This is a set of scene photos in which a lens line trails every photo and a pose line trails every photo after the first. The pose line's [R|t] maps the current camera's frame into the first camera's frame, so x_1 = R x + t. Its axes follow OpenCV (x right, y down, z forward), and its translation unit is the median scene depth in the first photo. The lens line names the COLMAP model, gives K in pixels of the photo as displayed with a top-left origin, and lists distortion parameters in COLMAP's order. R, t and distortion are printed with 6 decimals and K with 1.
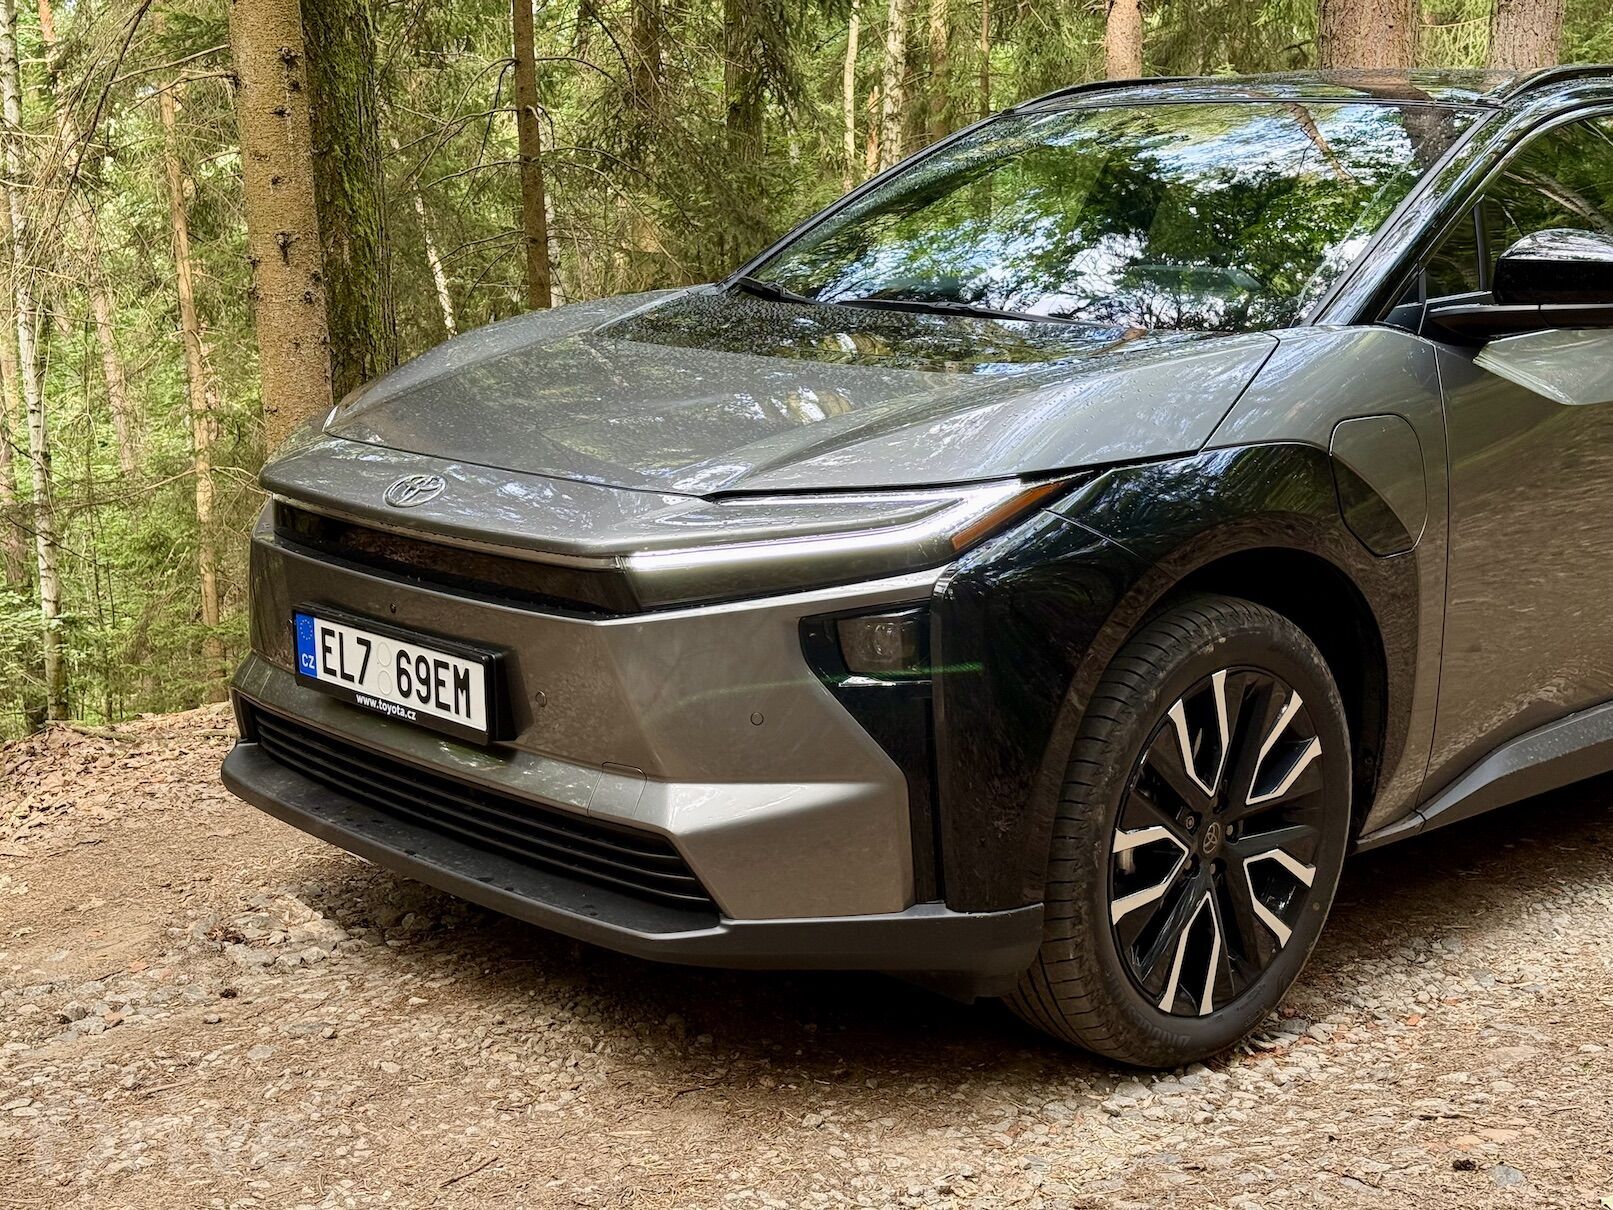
lens RADIAL K [[2240.9, 0, 806.5], [0, 2240.9, 605.0], [0, 0, 1]] dist [0.198135, -0.347461]
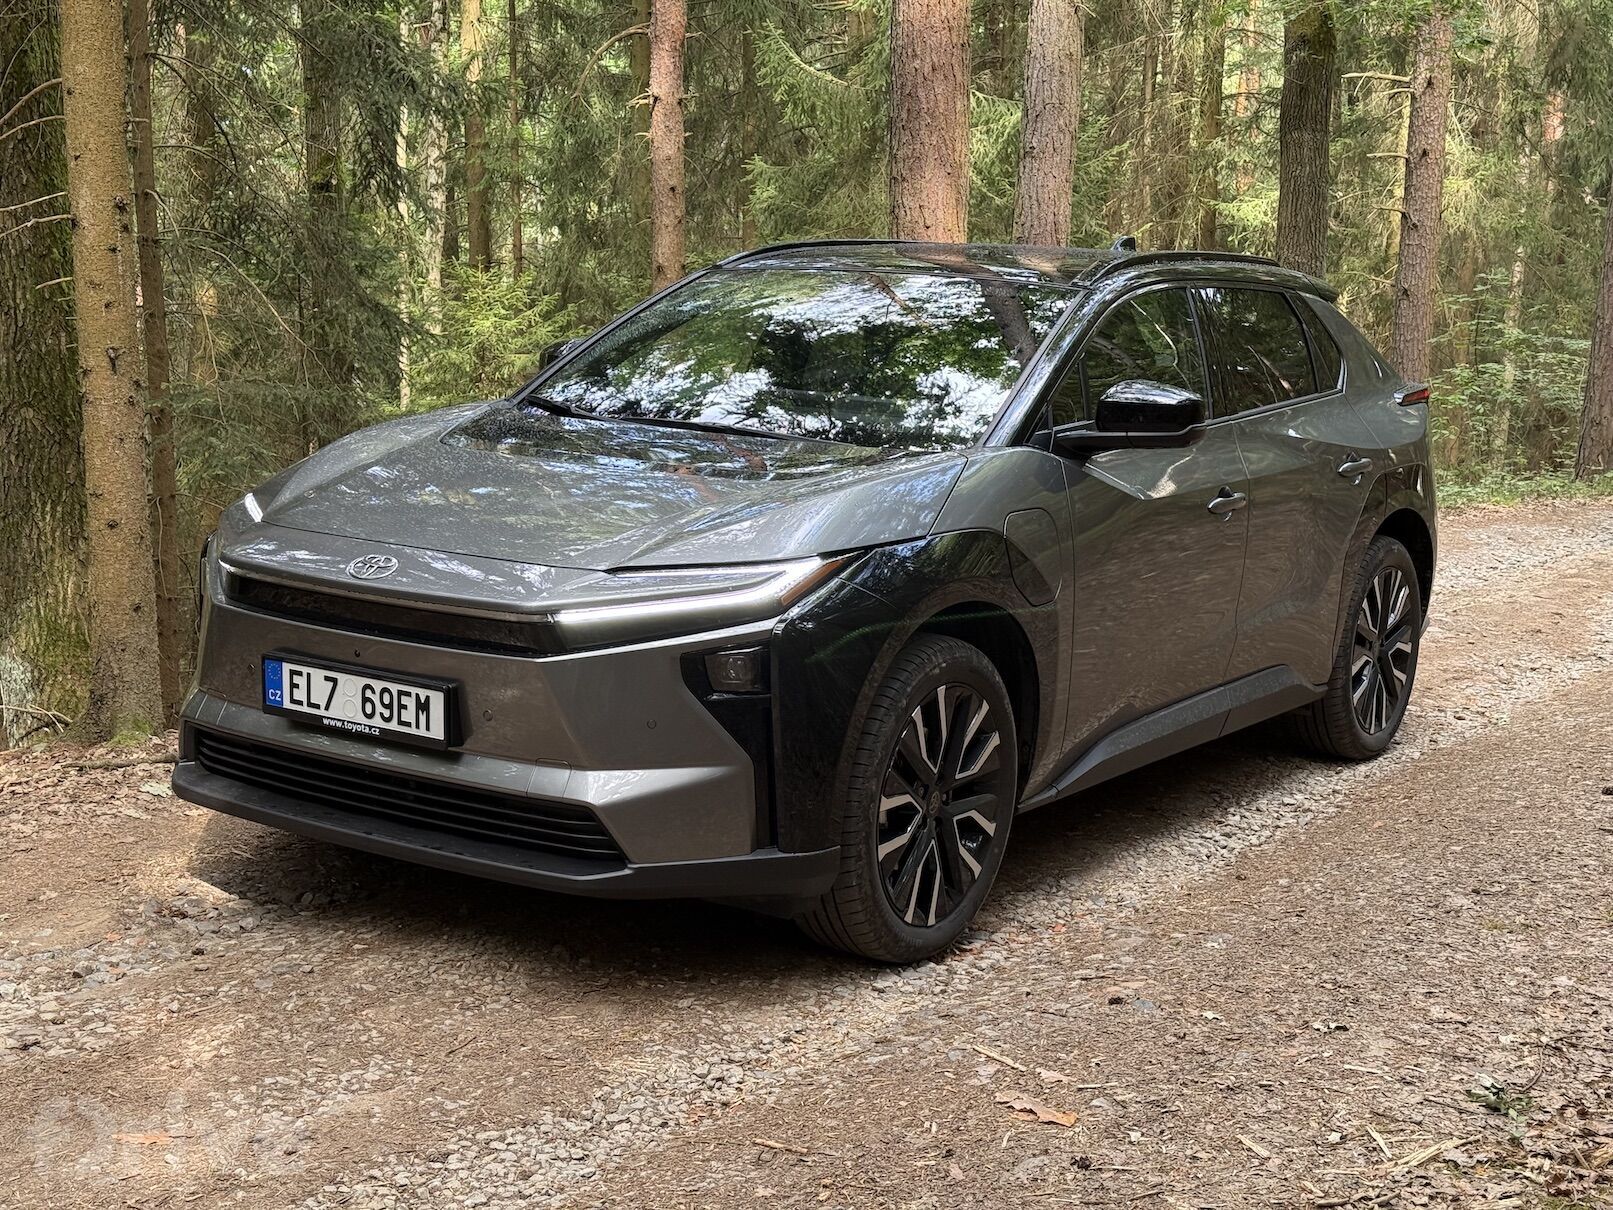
lens RADIAL K [[2240.9, 0, 806.5], [0, 2240.9, 605.0], [0, 0, 1]] dist [0.198135, -0.347461]
pose [[0.975286, -0.012622, 0.220586, -0.219143], [0.017469, 0.999647, -0.020036, 0.004093], [-0.220255, 0.023394, 0.975162, -0.393546]]
